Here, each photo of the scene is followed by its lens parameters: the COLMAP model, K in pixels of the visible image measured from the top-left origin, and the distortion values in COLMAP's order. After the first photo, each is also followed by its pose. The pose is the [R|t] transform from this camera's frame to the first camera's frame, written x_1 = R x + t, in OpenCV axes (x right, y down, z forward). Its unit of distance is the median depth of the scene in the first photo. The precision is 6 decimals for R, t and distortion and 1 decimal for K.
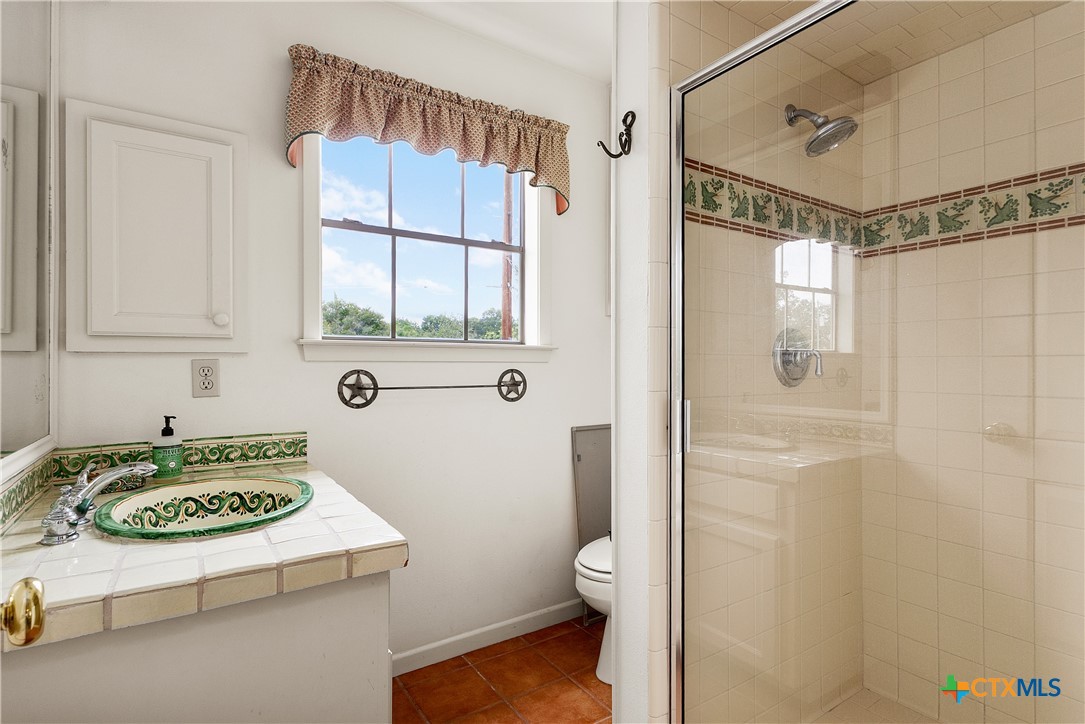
lens RADIAL K [[530.0, 0, 536.9], [0, 530.0, 363.2], [0, 0, 1]] dist [-0.003152, -0.000401]
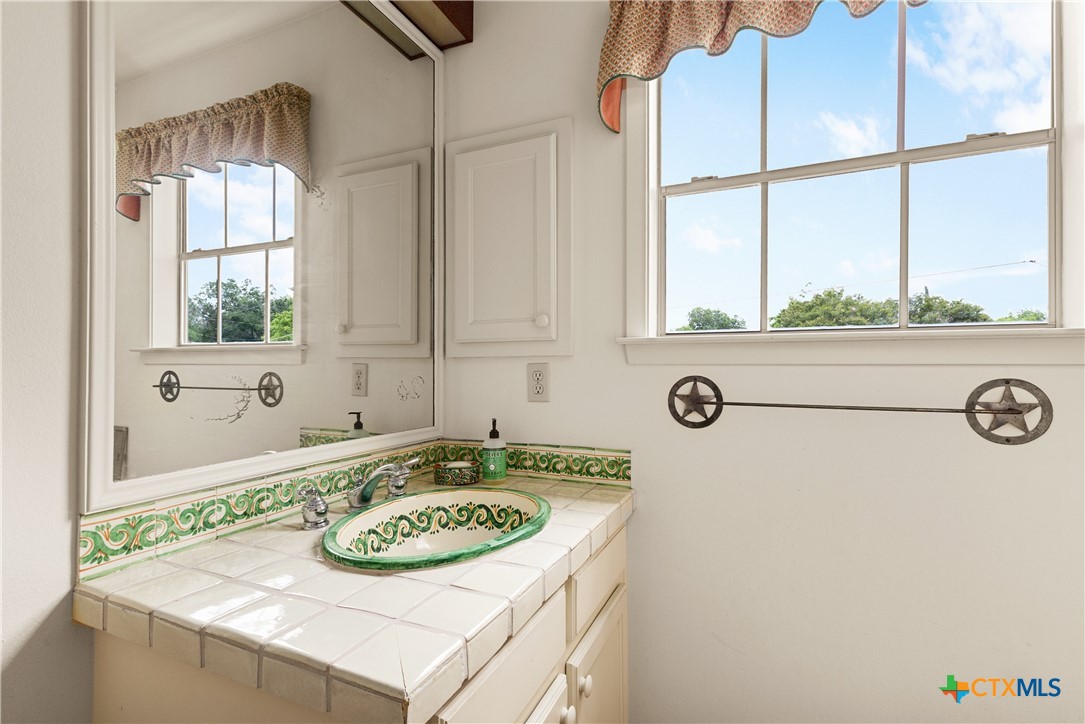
lens RADIAL K [[503.9, 0, 546.8], [0, 503.9, 367.4], [0, 0, 1]] dist [0.020331, -0.000048]
pose [[0.540283, -0.000111, -0.841483, 0.157626], [0.001846, 0.999998, 0.001053, -0.000622], [0.841481, -0.002122, 0.540282, 0.491792]]
